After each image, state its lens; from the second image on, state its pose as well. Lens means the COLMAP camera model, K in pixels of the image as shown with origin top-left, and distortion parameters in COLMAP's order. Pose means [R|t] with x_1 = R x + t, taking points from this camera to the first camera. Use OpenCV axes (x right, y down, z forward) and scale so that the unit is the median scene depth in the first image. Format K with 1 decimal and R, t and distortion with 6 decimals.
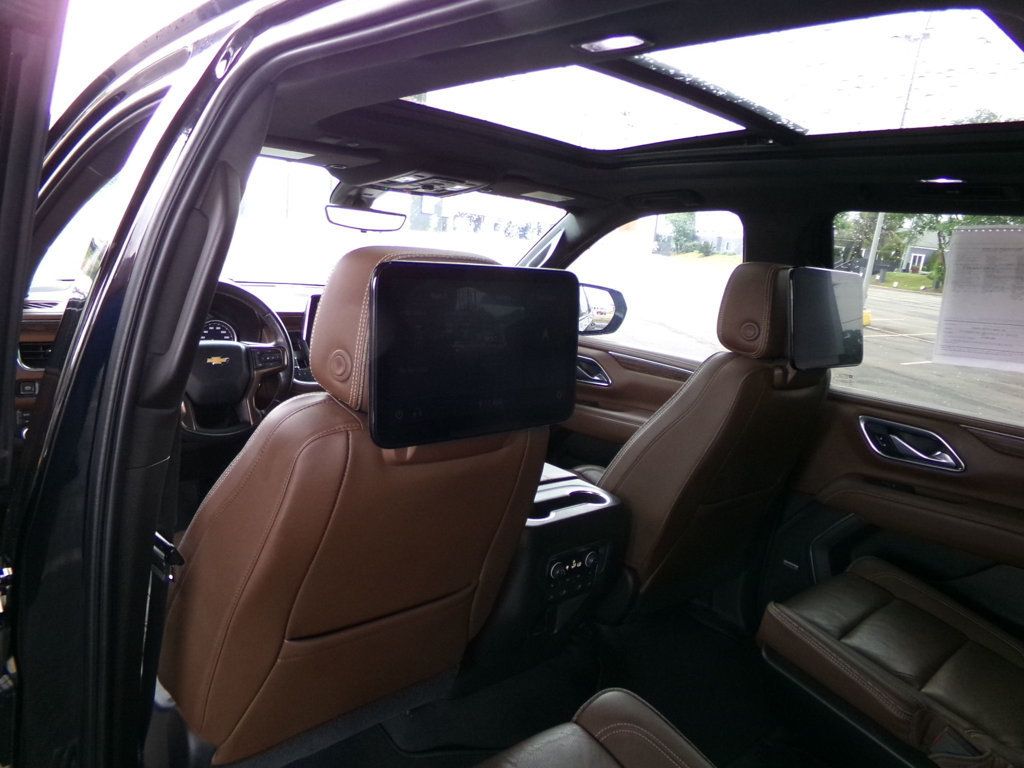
lens RADIAL K [[714.5, 0, 507.1], [0, 714.5, 383.4], [0, 0, 1]] dist [0.022610, 0.000387]
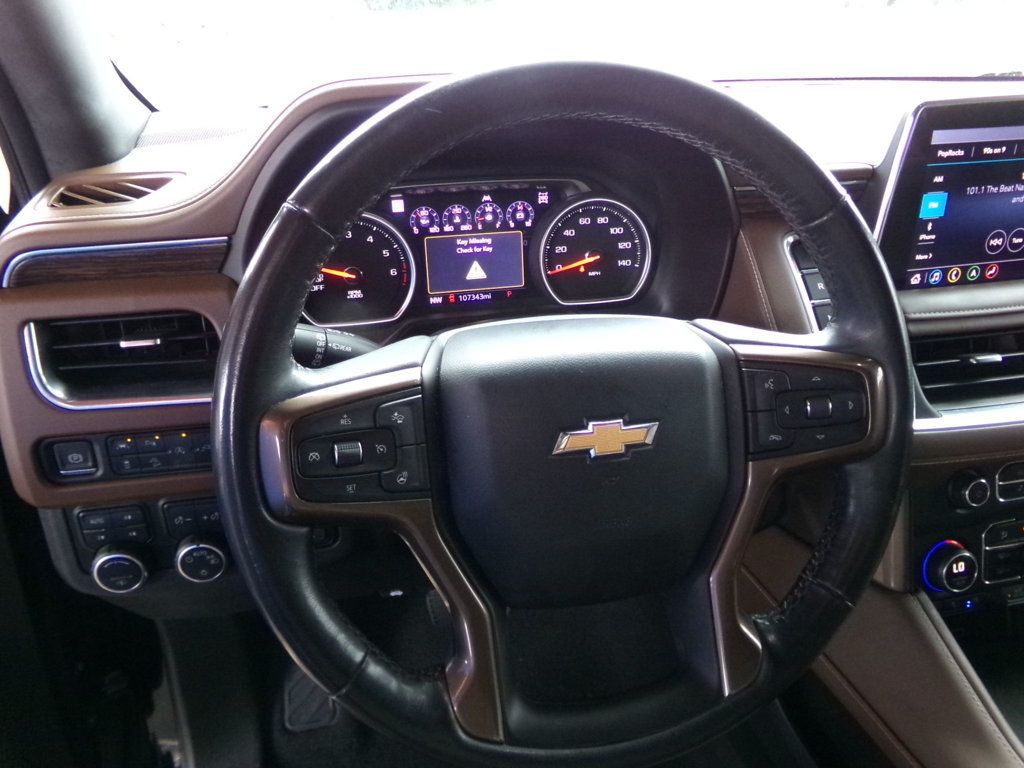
lens RADIAL K [[714.5, 0, 507.1], [0, 714.5, 383.4], [0, 0, 1]] dist [0.022610, 0.000387]
pose [[0.875981, 0.111436, -0.469297, -0.316230], [0.013160, 0.967063, 0.254196, -0.103512], [0.482166, -0.228847, 0.845663, 0.775397]]
